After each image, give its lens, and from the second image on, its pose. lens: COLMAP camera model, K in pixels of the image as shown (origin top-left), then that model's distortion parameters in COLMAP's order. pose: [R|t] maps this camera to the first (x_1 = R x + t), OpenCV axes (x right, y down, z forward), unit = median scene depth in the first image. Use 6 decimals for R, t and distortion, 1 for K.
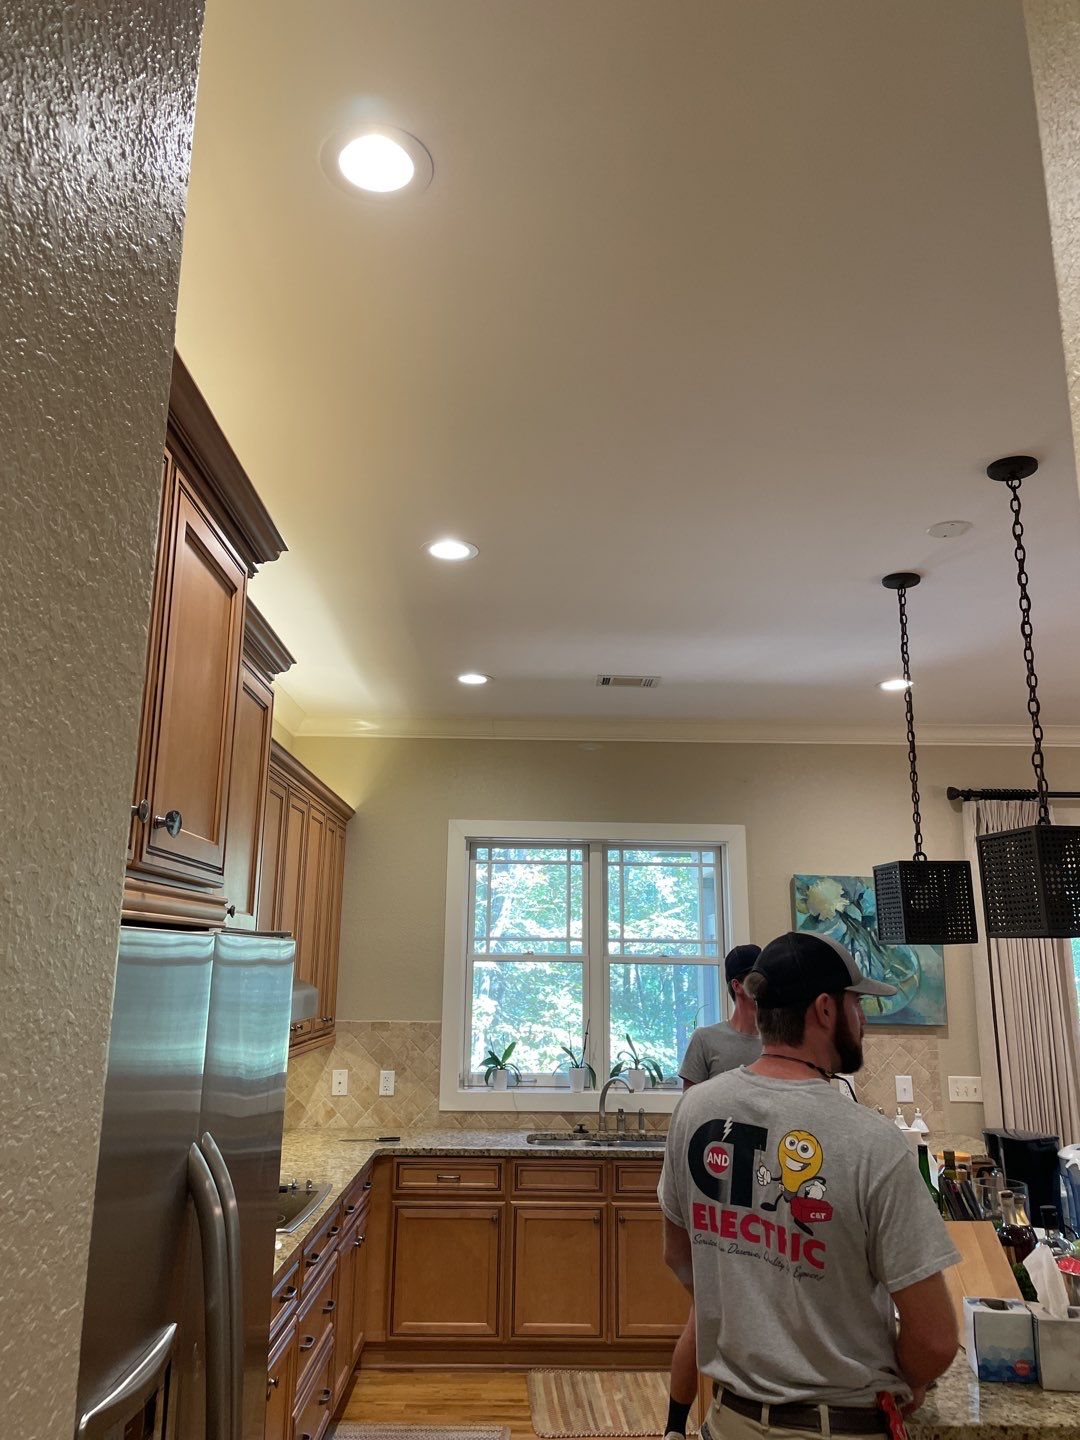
lens RADIAL K [[1111.4, 0, 540.0], [0, 1111.4, 720.0], [0, 0, 1]] dist [0.097175, -0.124689]
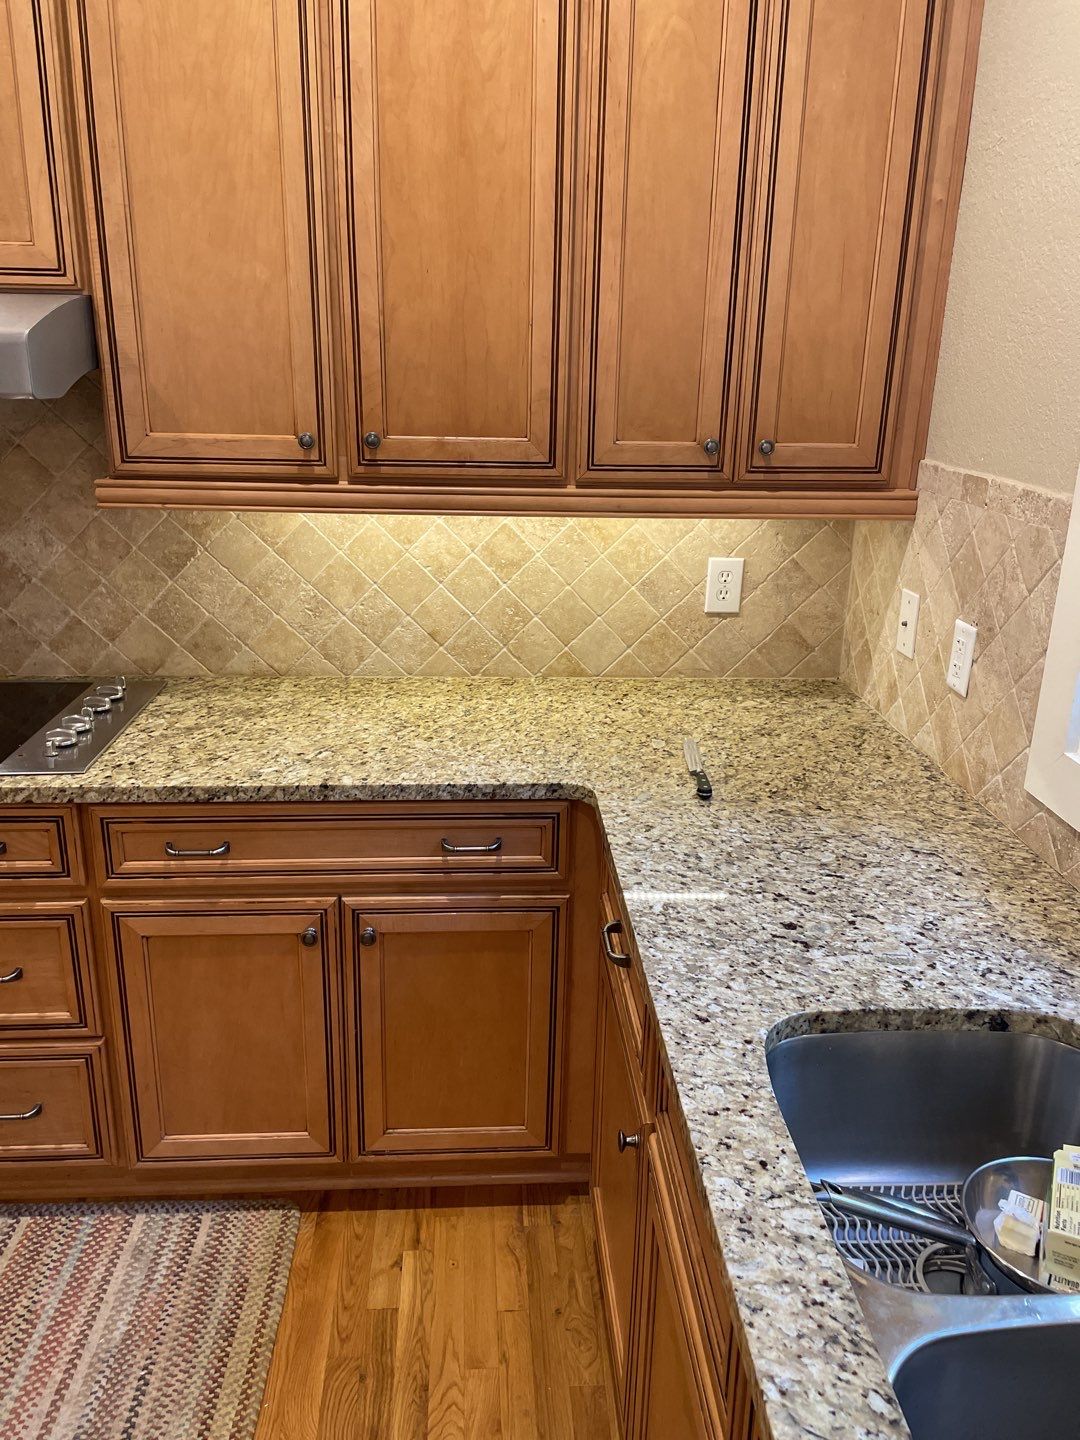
lens RADIAL K [[1111.4, 0, 540.0], [0, 1111.4, 720.0], [0, 0, 1]] dist [0.097175, -0.124689]
pose [[0.048809, 0.306187, -0.950719, 0.235808], [0.216314, 0.926022, 0.309339, 0.267519], [0.975103, -0.220753, -0.021035, 1.122265]]
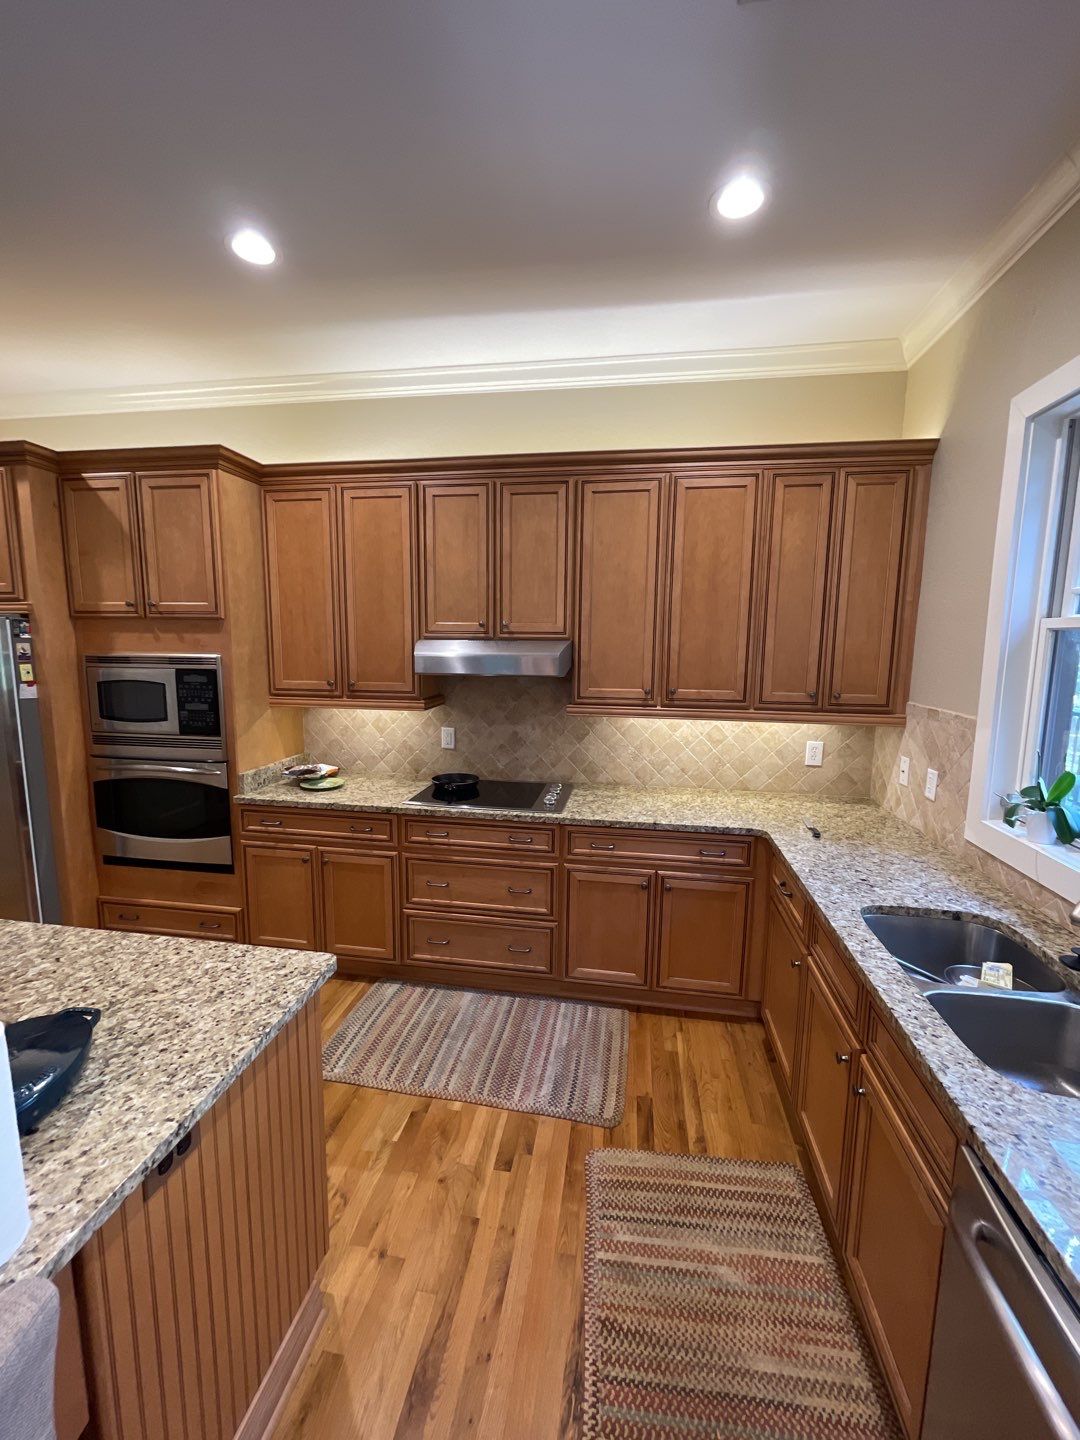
lens RADIAL K [[582.9, 0, 548.6], [0, 582.9, 720.7], [0, 0, 1]] dist [0.000851, -0.000076]
pose [[-0.169121, 0.121171, -0.978118, 0.390627], [0.218940, 0.972237, 0.082587, 0.239245], [0.960970, -0.200182, -0.190954, 1.056863]]
